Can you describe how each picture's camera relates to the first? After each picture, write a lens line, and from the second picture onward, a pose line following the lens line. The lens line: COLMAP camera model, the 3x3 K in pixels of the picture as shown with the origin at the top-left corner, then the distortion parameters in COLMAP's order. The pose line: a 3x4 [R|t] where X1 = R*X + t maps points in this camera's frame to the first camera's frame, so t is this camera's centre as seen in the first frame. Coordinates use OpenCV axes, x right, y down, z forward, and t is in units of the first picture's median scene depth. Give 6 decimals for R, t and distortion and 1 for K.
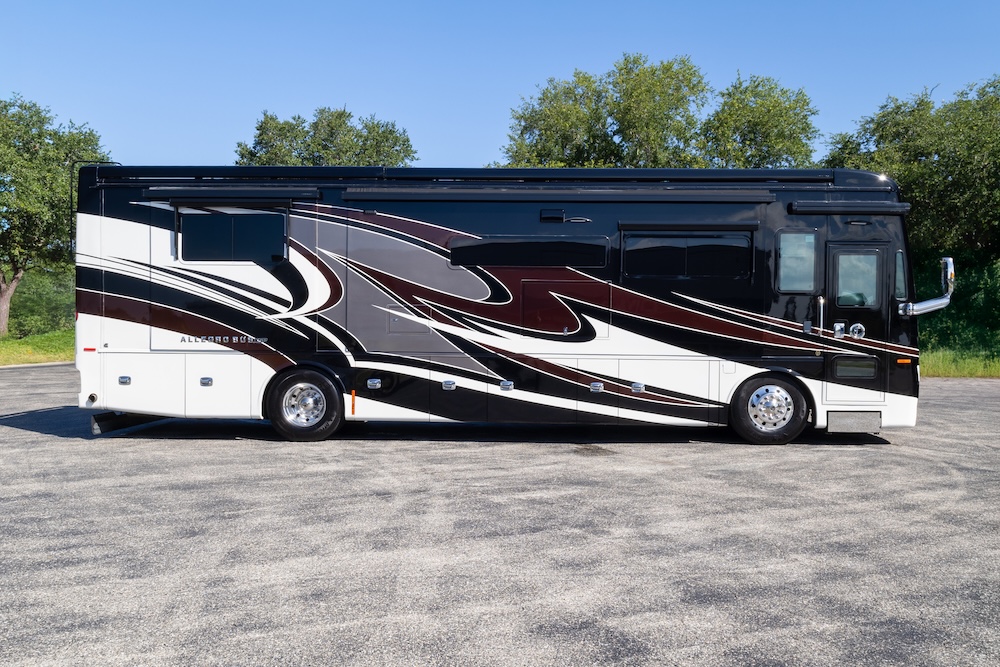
lens RADIAL K [[833.3, 0, 500.0], [0, 833.3, 333.5], [0, 0, 1]] dist [0.006614, -0.004262]
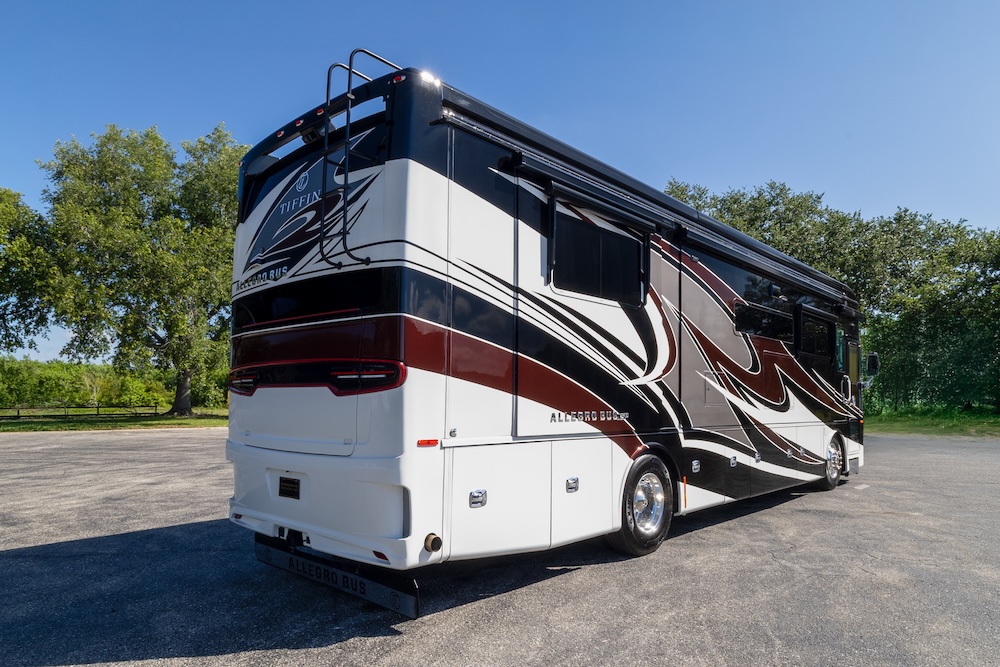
lens RADIAL K [[632.0, 0, 500.3], [0, 632.0, 374.7], [0, 0, 1]] dist [0.023717, -0.001836]
pose [[0.652978, 0.028848, 0.756827, -0.756482], [0.014279, 0.998628, -0.050385, -0.001163], [-0.757242, 0.043707, 0.651670, 0.737954]]
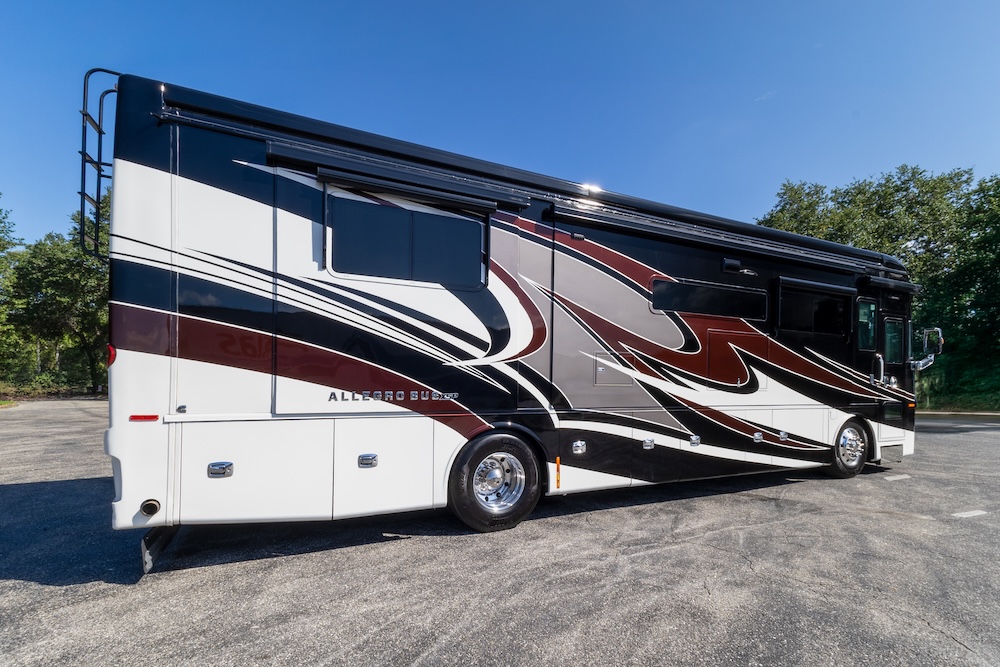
lens RADIAL K [[450.8, 0, 483.8], [0, 450.8, 380.7], [0, 0, 1]] dist [0.017671, -0.000181]
pose [[0.891825, 0.001491, 0.452378, -0.436377], [0.006392, 0.999853, -0.015898, 0.001419], [-0.452336, 0.017070, 0.891684, 0.649843]]
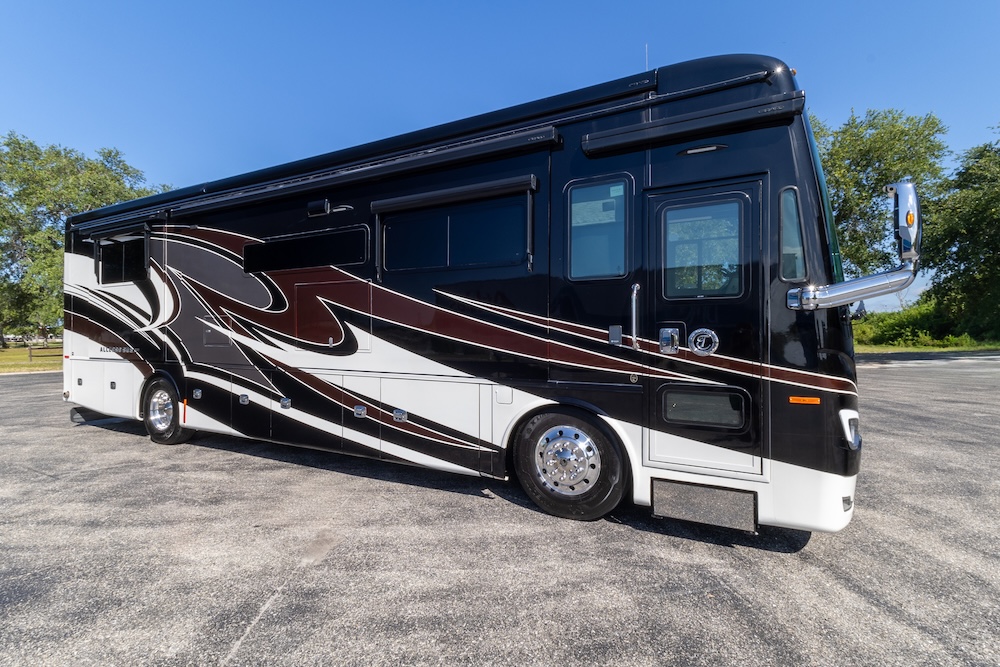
lens RADIAL K [[457.2, 0, 500.0], [0, 457.2, 333.5], [0, 0, 1]] dist [0.018349, -0.000253]
pose [[0.902105, -0.008906, -0.431425, 0.430222], [-0.002956, 0.999636, -0.026817, 0.000380], [0.431507, 0.025467, 0.901750, 0.651269]]
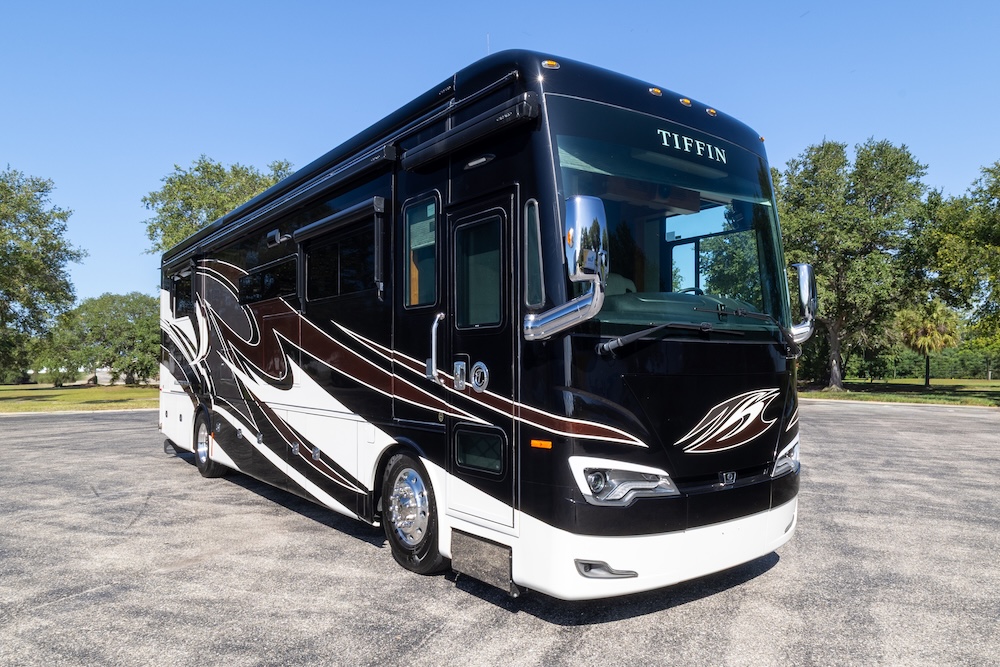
lens RADIAL K [[686.9, 0, 535.2], [0, 686.9, 357.4], [0, 0, 1]] dist [0.013110, -0.002110]
pose [[0.654090, -0.019293, -0.756170, 0.747351], [-0.008463, 0.999425, -0.032820, -0.000918], [0.756369, 0.027867, 0.653551, 0.742636]]
